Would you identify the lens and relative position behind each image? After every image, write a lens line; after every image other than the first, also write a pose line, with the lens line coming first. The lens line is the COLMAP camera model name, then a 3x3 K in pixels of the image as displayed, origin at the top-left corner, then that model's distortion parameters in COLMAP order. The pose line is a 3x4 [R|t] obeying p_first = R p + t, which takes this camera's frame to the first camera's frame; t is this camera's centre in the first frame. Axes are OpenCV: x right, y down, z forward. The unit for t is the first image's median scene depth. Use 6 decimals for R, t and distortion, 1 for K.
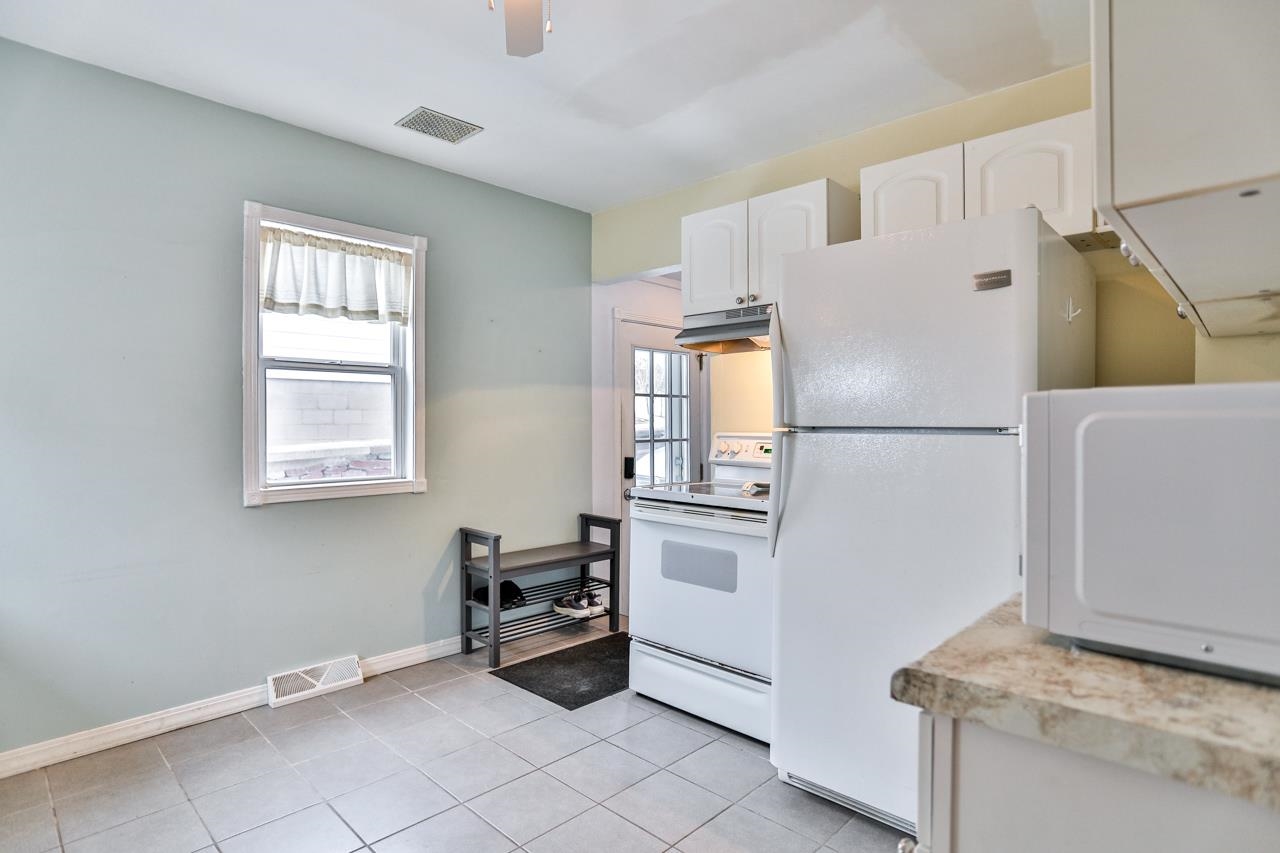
lens RADIAL K [[671.3, 0, 640.0], [0, 671.3, 426.5], [0, 0, 1]] dist [-0.020716, 0.000602]
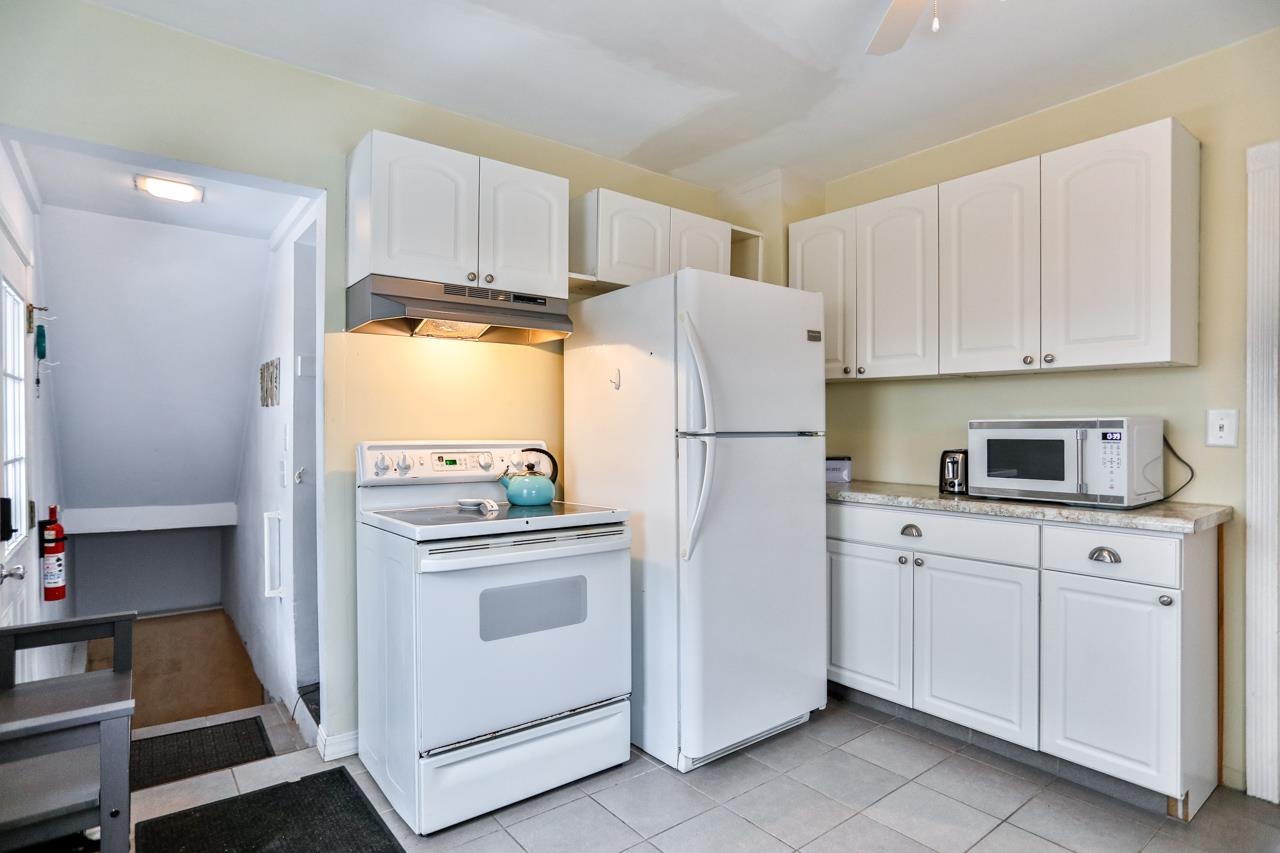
lens RADIAL K [[671.3, 0, 640.0], [0, 671.3, 426.5], [0, 0, 1]] dist [-0.020716, 0.000602]
pose [[0.144065, 0.000937, 0.989568, -0.671596], [0.001630, 0.999998, -0.001185, -0.006988], [-0.989567, 0.001784, 0.144063, 0.742641]]
